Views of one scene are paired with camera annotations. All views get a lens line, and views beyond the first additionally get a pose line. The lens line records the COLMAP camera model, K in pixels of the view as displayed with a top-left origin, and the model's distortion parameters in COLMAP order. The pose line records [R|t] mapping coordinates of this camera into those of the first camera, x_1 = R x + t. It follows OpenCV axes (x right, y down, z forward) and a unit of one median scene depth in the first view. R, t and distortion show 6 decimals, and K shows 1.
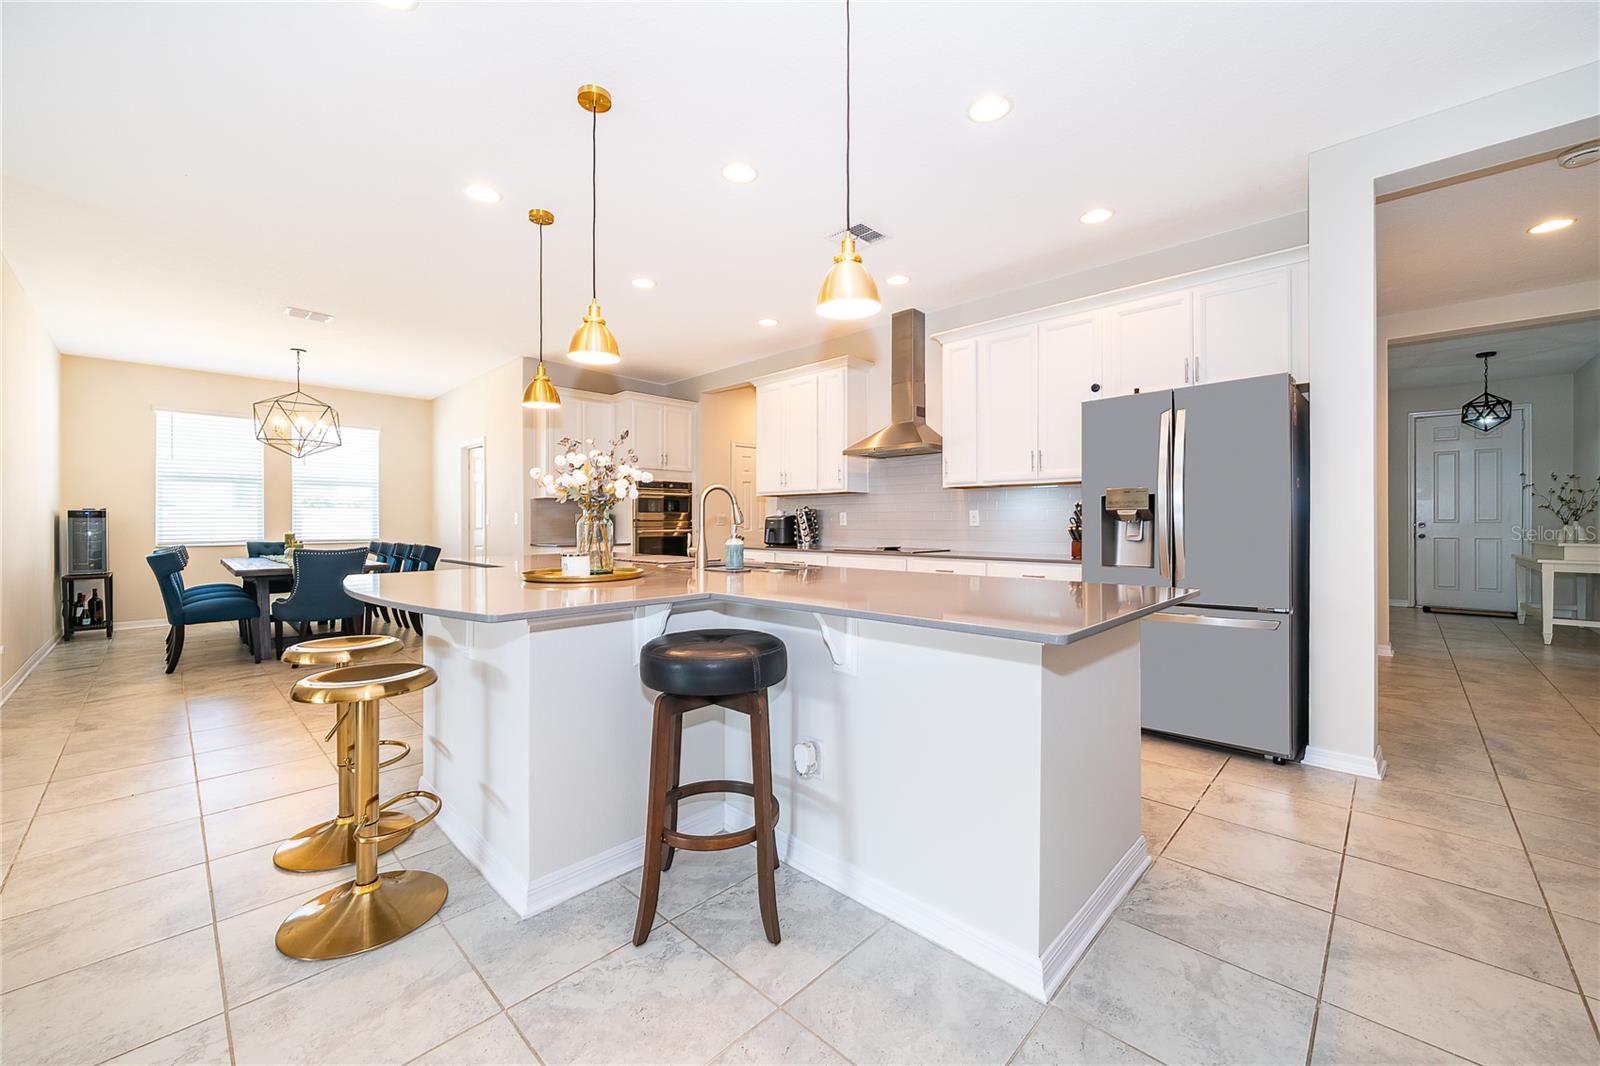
lens RADIAL K [[624.9, 0, 793.3], [0, 624.9, 521.2], [0, 0, 1]] dist [-0.002440, 0.000000]
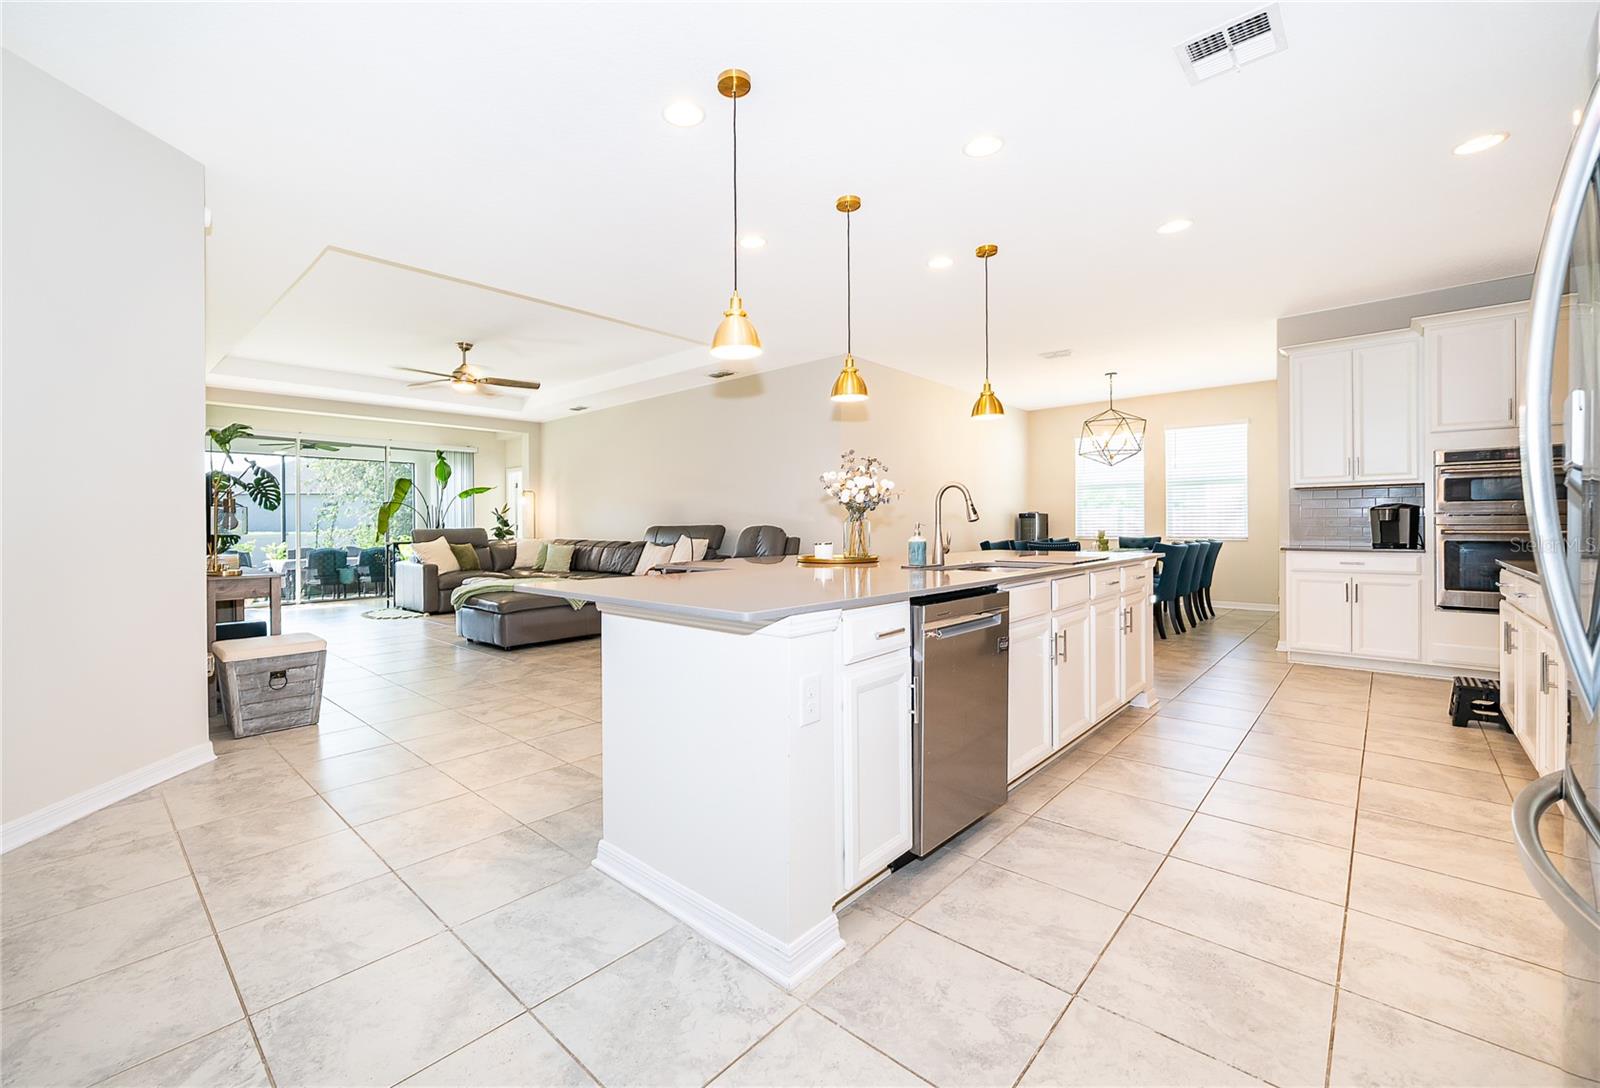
lens RADIAL K [[654.7, 0, 757.0], [0, 654.7, 523.8], [0, 0, 1]] dist [0.002059, 0.000147]
pose [[0.013224, -0.001455, -0.999912, 0.441665], [0.009483, 0.999954, -0.001329, 0.002536], [0.999868, -0.009464, 0.013237, 0.317866]]
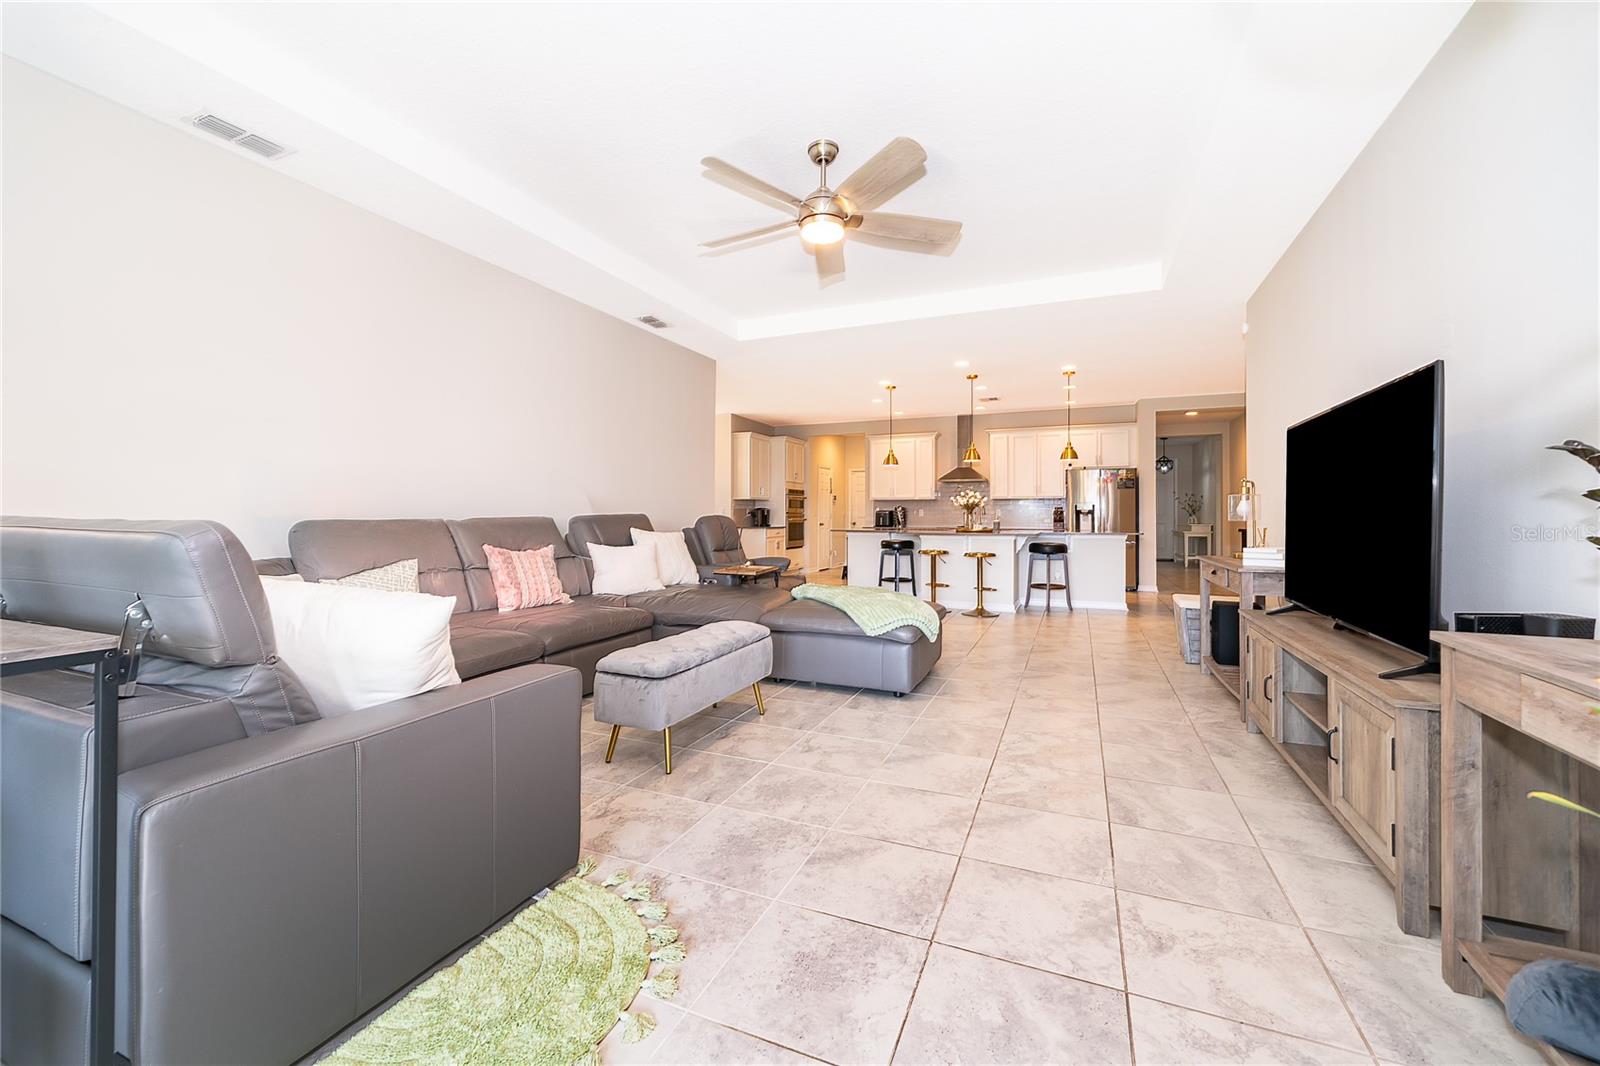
lens RADIAL K [[624.9, 0, 797.6], [0, 624.9, 508.9], [0, 0, 1]] dist [-0.002440, 0.000000]
pose [[0.941653, 0.005946, 0.336531, -0.869434], [-0.003760, 0.999967, -0.007147, -0.000229], [-0.336563, 0.005465, 0.941645, -0.654147]]
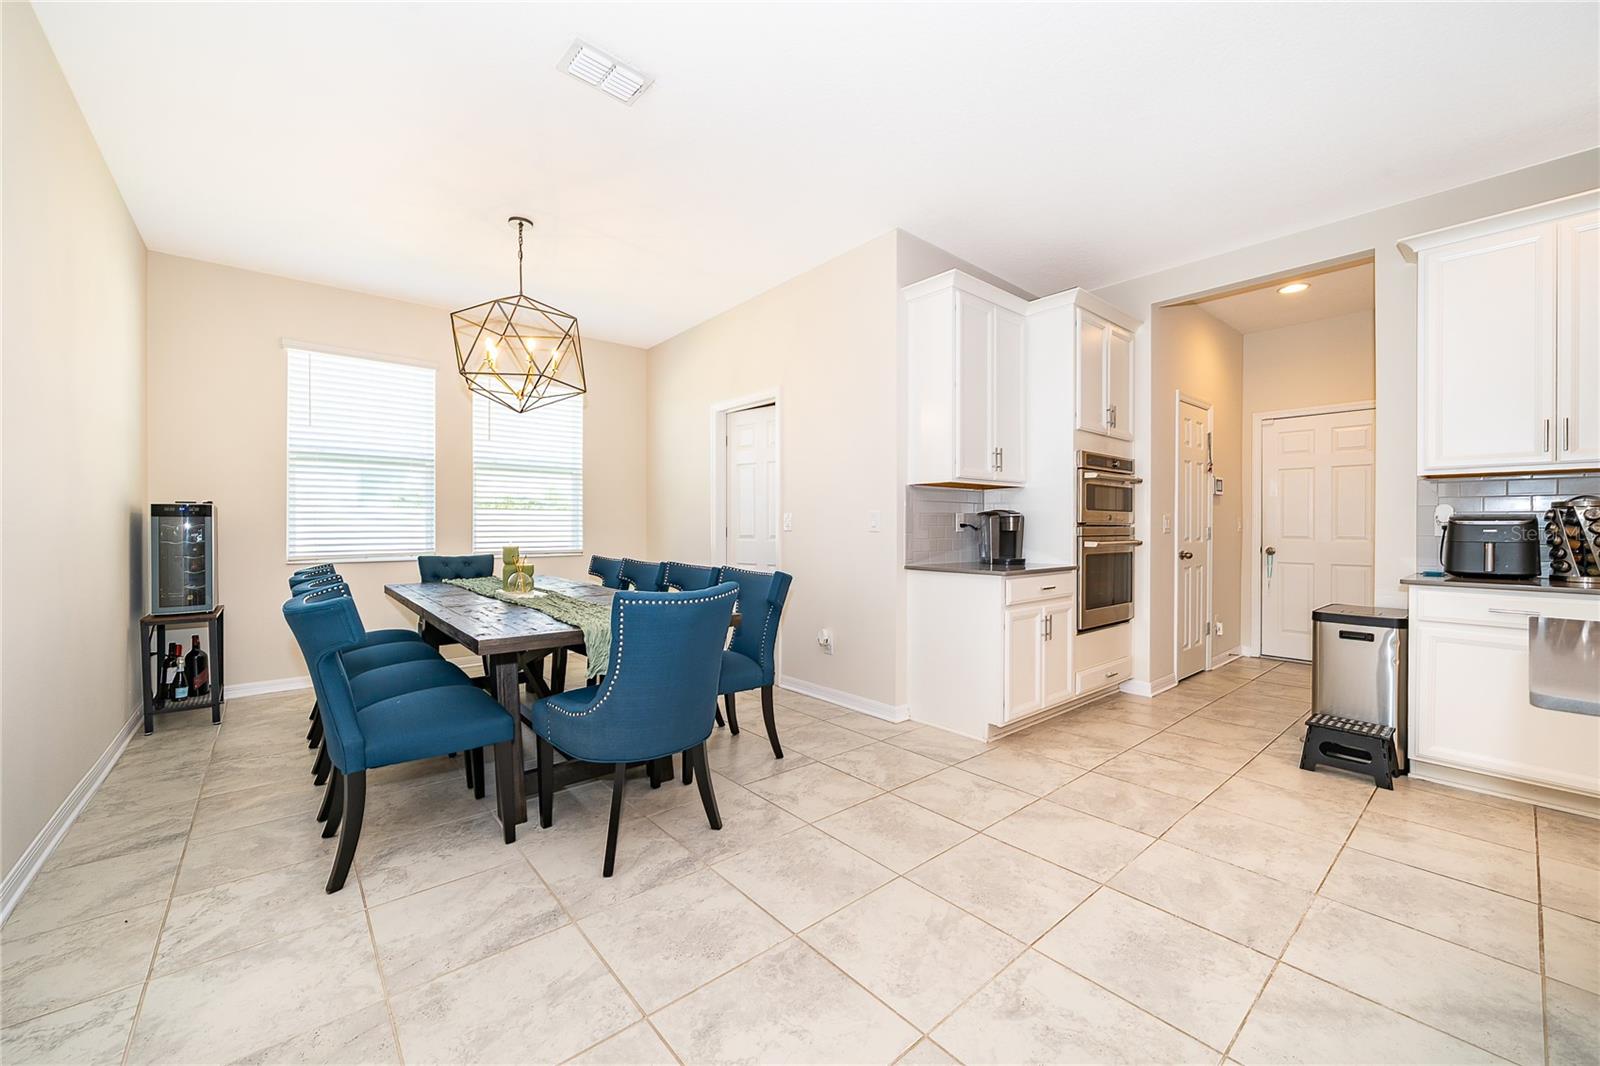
lens RADIAL K [[624.9, 0, 807.5], [0, 624.9, 528.1], [0, 0, 1]] dist [-0.002440, 0.000000]
pose [[0.996340, 0.003612, -0.085397, -0.491239], [-0.003061, 0.999974, 0.006584, -0.000608], [0.085418, -0.006299, 0.996325, 0.460668]]
